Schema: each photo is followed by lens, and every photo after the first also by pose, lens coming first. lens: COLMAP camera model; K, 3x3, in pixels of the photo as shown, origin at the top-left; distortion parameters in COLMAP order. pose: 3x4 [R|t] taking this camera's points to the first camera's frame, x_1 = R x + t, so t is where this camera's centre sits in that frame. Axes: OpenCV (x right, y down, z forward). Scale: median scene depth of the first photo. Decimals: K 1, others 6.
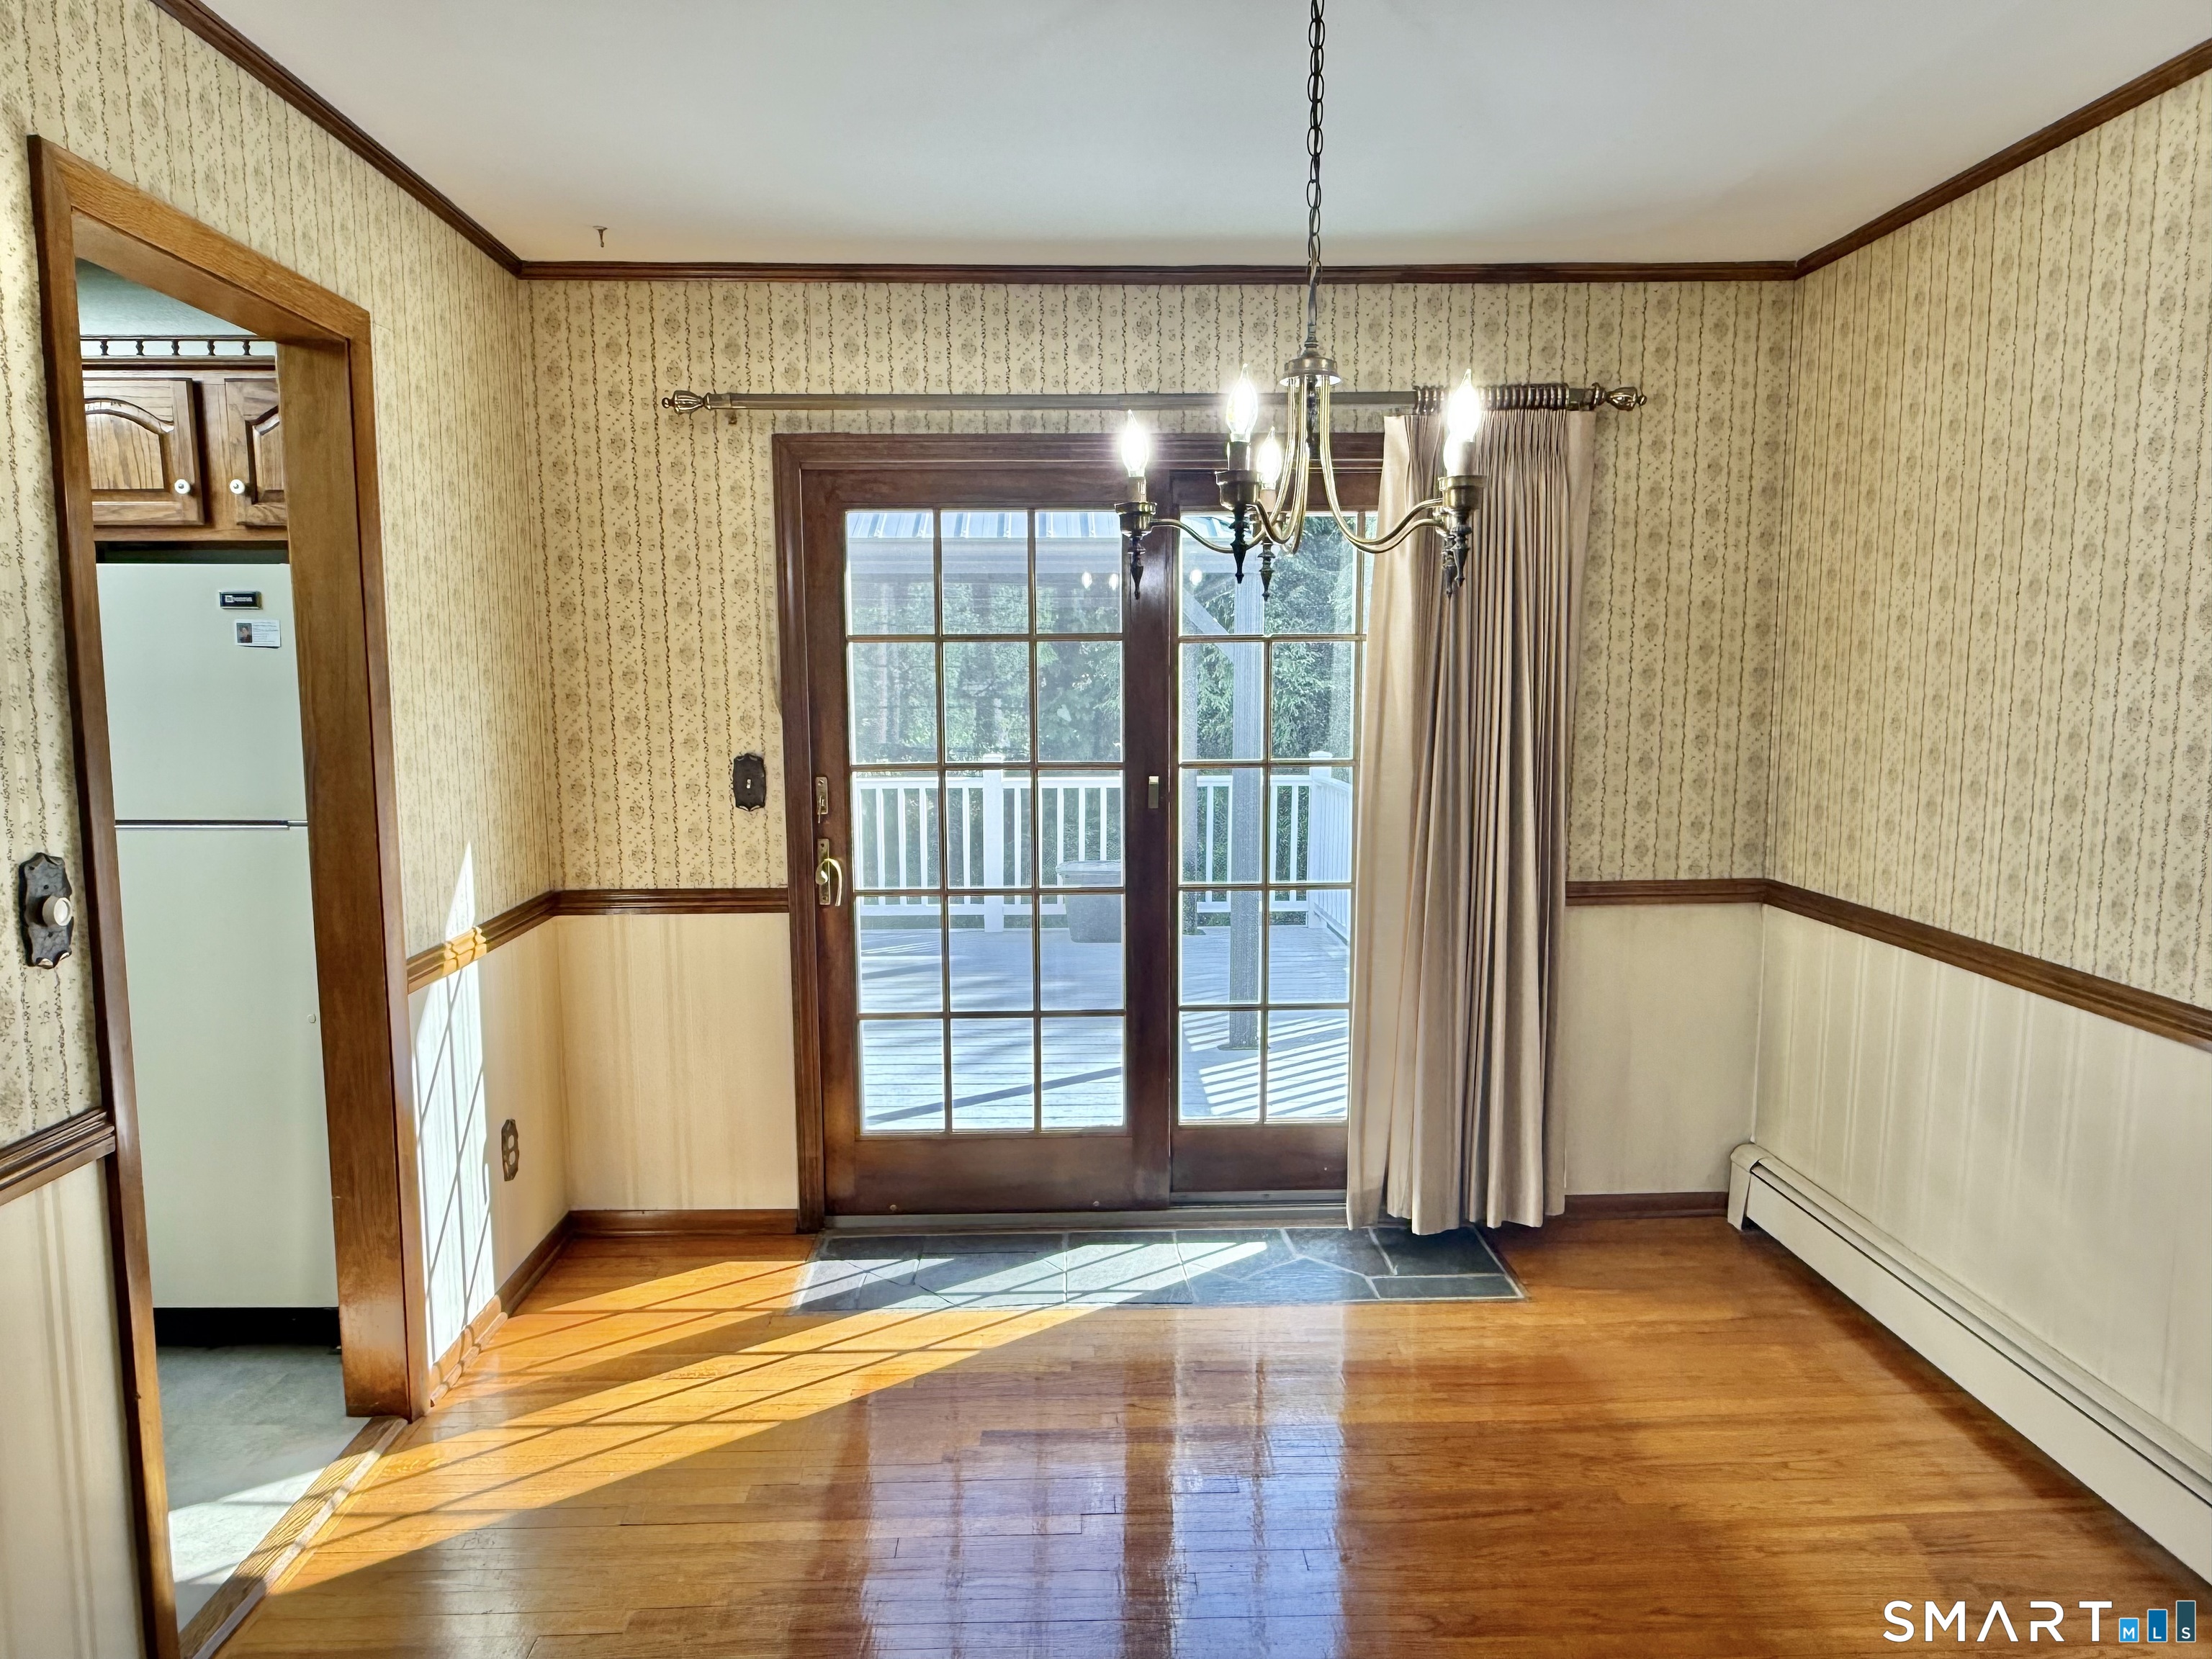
lens RADIAL K [[1378.7, 0, 1106.0], [0, 1378.7, 829.5], [0, 0, 1]] dist [-0.004253, -0.001521]
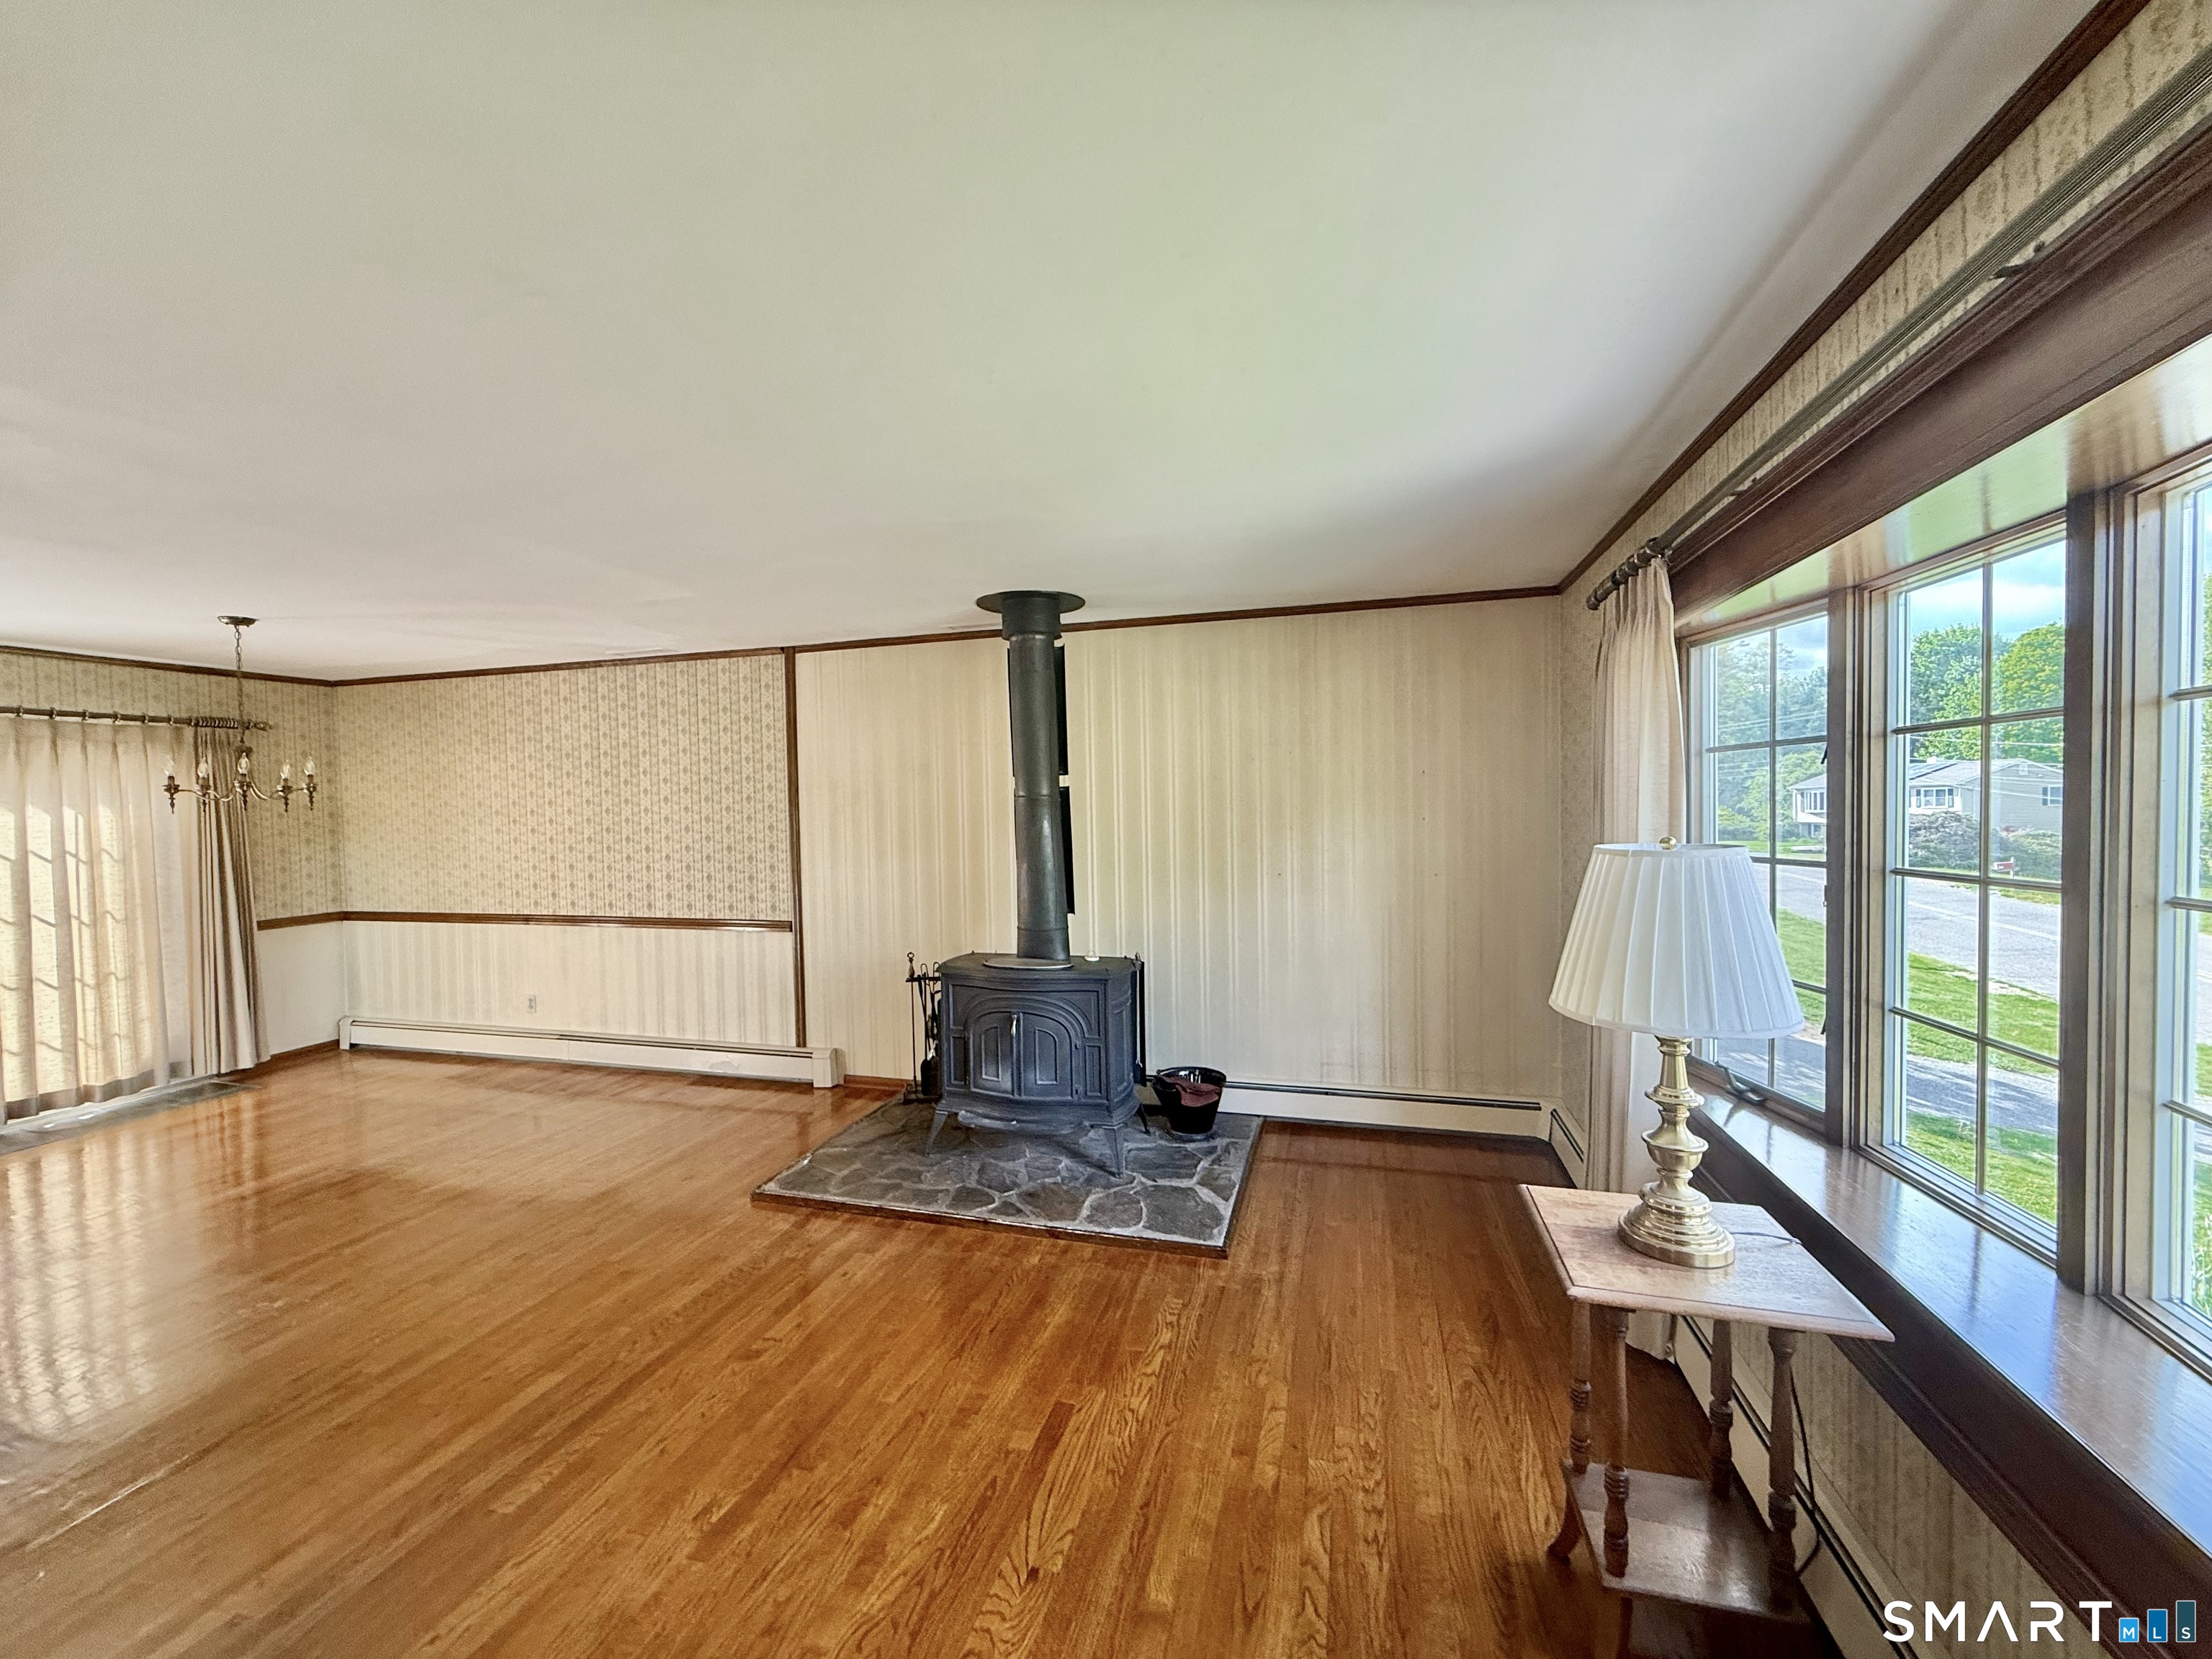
lens RADIAL K [[886.7, 0, 1106.0], [0, 886.7, 829.5], [0, 0, 1]] dist [-0.001255, -0.000175]
pose [[0.279030, -0.032056, 0.959747, -0.734478], [0.133847, 0.990985, -0.005814, 0.088177], [-0.950909, 0.130082, 0.280805, -0.873949]]
